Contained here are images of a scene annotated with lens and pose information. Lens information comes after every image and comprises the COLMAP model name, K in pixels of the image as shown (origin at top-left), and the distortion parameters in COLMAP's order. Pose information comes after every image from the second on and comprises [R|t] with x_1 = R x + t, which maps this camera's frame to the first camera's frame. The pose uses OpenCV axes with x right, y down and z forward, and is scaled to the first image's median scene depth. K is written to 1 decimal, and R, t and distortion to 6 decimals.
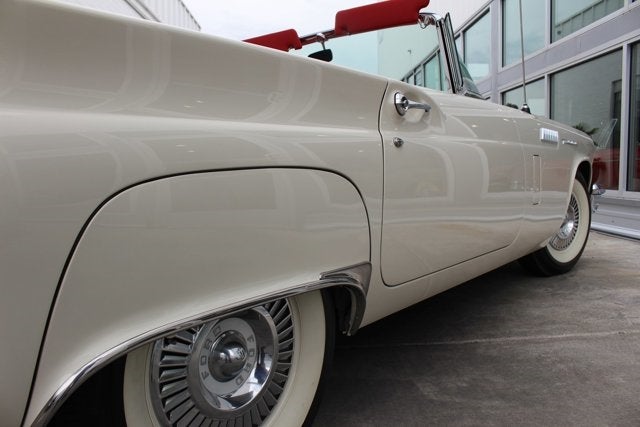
lens RADIAL K [[521.4, 0, 310.5], [0, 521.4, 225.3], [0, 0, 1]] dist [-0.090842, 0.065653]
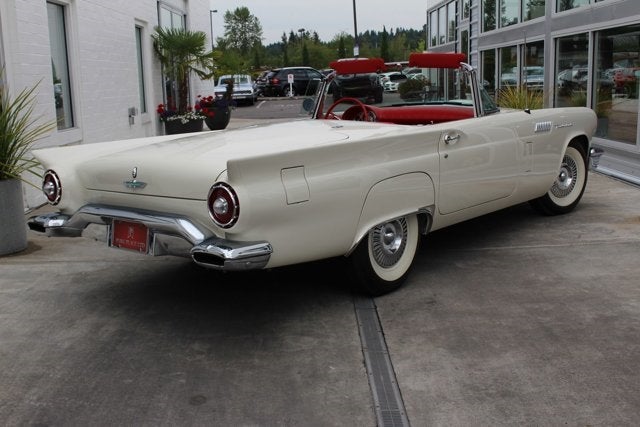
lens RADIAL K [[726.4, 0, 319.8], [0, 726.4, 224.5], [0, 0, 1]] dist [-0.054256, 0.017999]
pose [[0.999831, -0.009823, -0.015529, -0.175278], [0.011129, 0.996200, 0.086378, -0.065030], [0.014622, -0.086537, 0.996141, -1.140106]]
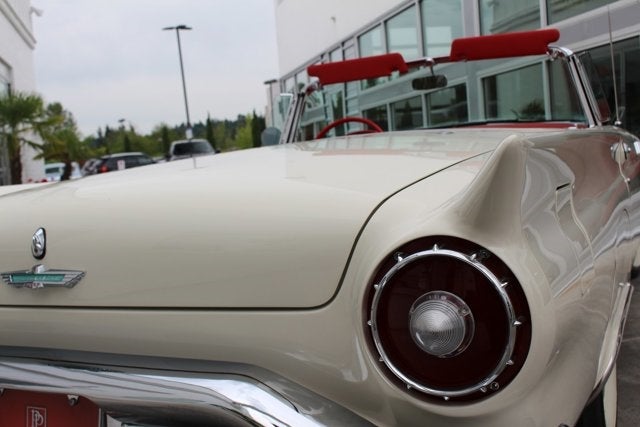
lens RADIAL K [[726.4, 0, 319.8], [0, 726.4, 224.5], [0, 0, 1]] dist [-0.054256, 0.017999]
pose [[0.972578, -0.074606, 0.220288, -0.467773], [0.080968, 0.996516, -0.019985, -0.036889], [-0.218029, 0.037273, 0.975230, -0.276120]]
